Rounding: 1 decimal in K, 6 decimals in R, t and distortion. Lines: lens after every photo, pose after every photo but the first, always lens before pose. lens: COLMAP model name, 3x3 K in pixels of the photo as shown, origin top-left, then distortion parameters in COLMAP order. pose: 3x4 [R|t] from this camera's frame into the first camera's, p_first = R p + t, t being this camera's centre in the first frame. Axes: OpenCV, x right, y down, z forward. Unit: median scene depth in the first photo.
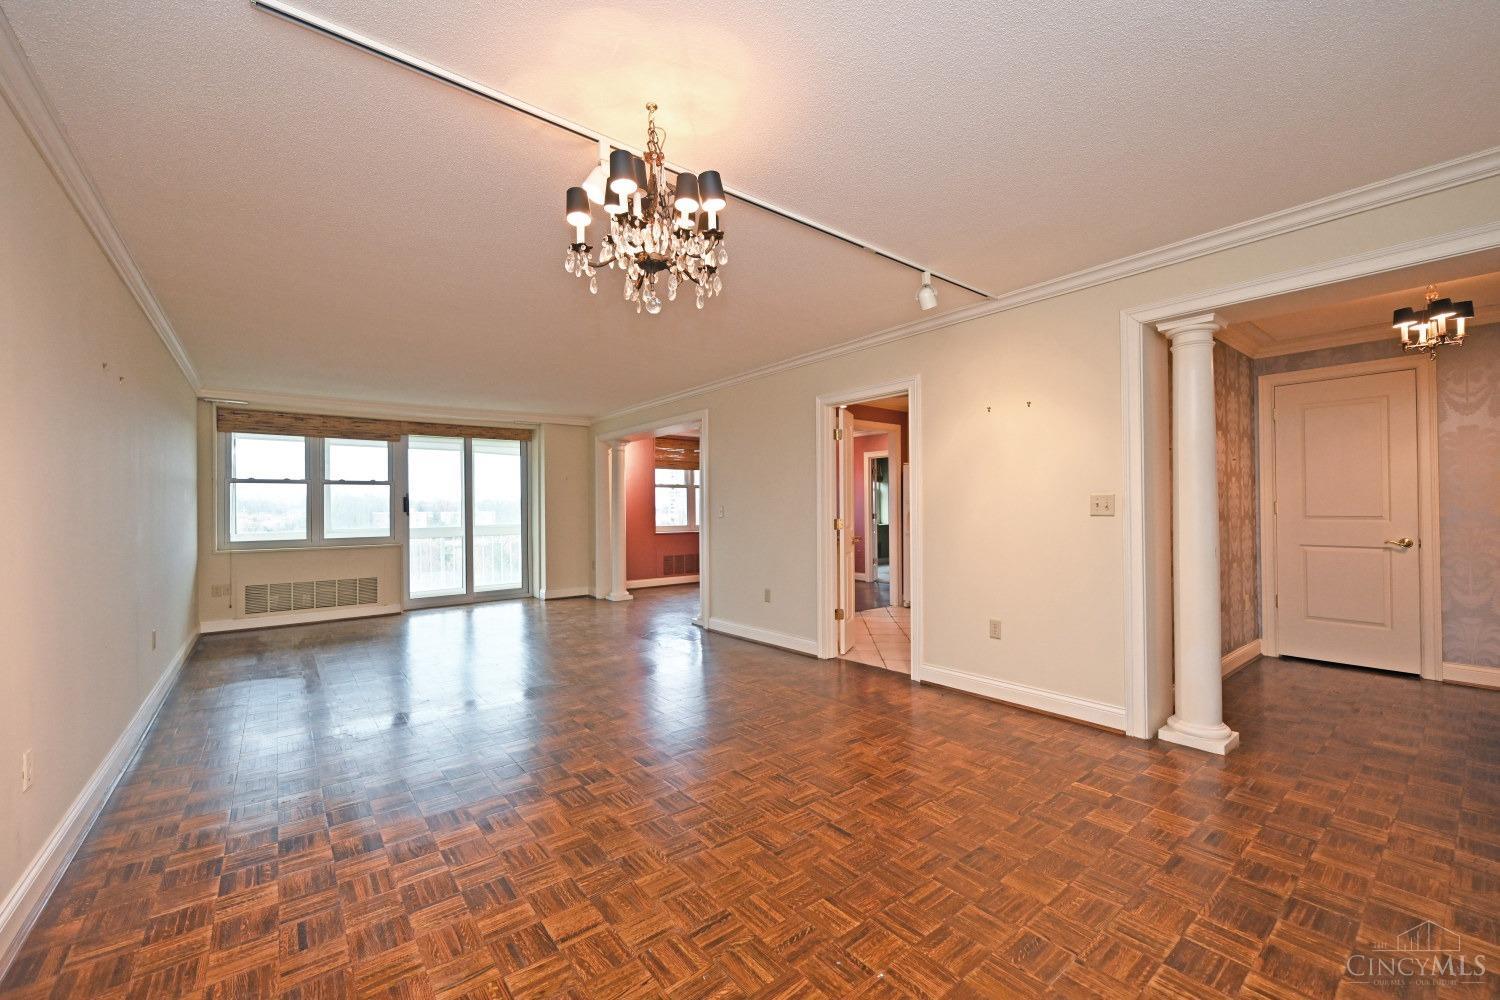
lens RADIAL K [[605.8, 0, 748.2], [0, 605.8, 502.4], [0, 0, 1]] dist [0.013906, 0.000015]
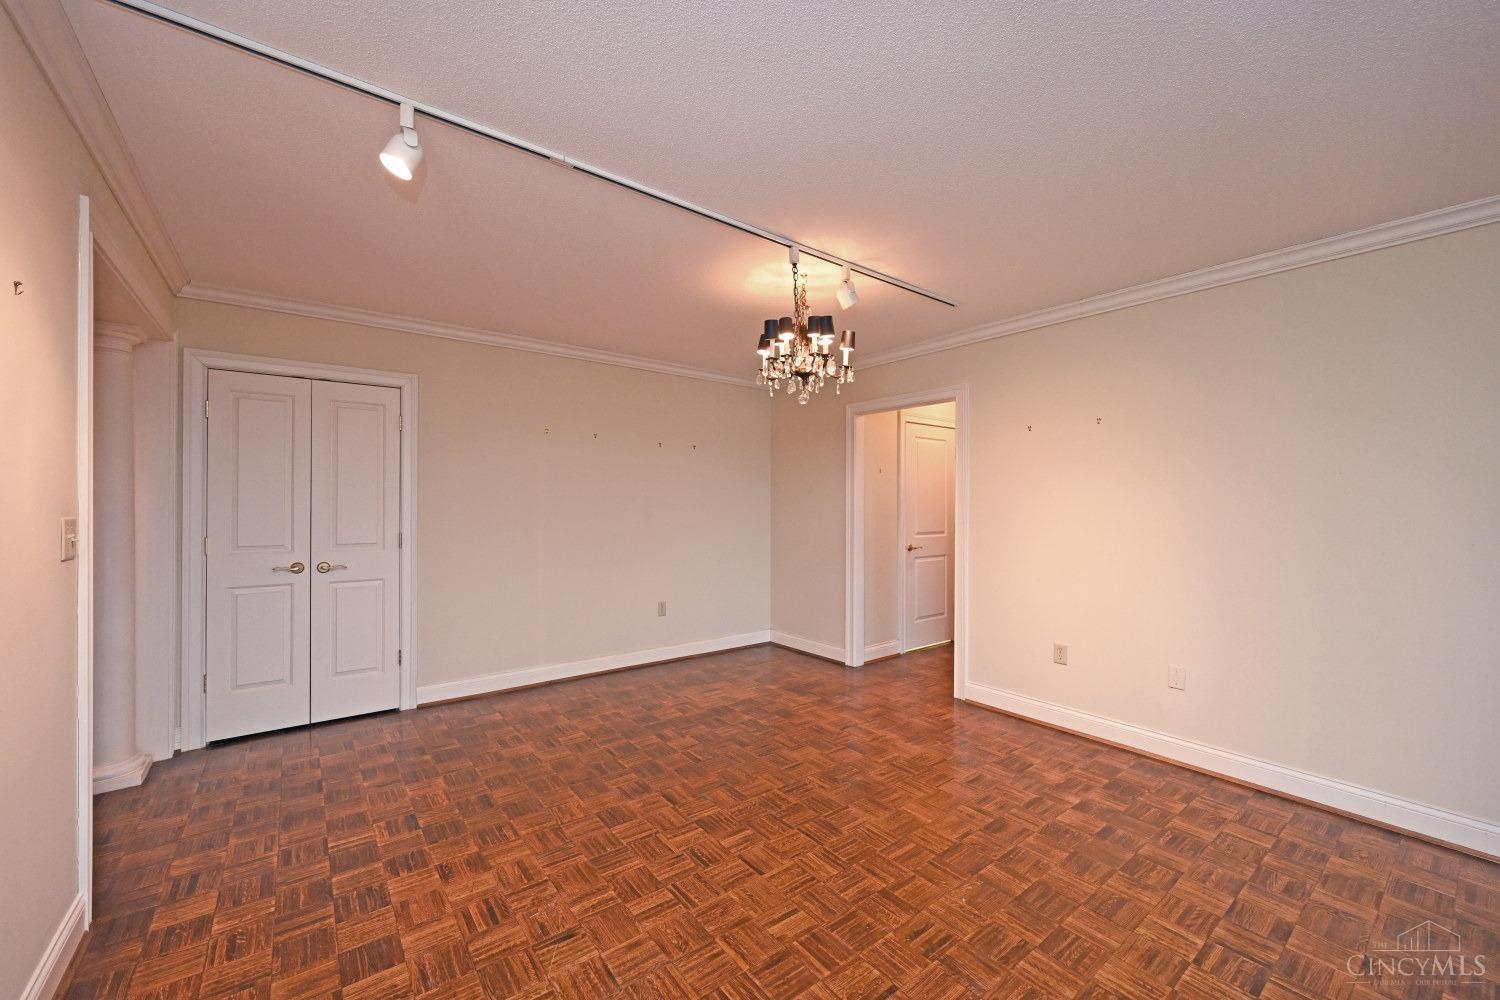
lens RADIAL K [[591.8, 0, 750.0], [0, 591.8, 500.0], [0, 0, 1]] dist [0.010375, -0.000168]
pose [[-0.999965, 0.002856, 0.007832, -0.018460], [0.002793, 0.999964, -0.008000, -0.034017], [-0.007854, -0.007978, -0.999937, 2.141403]]
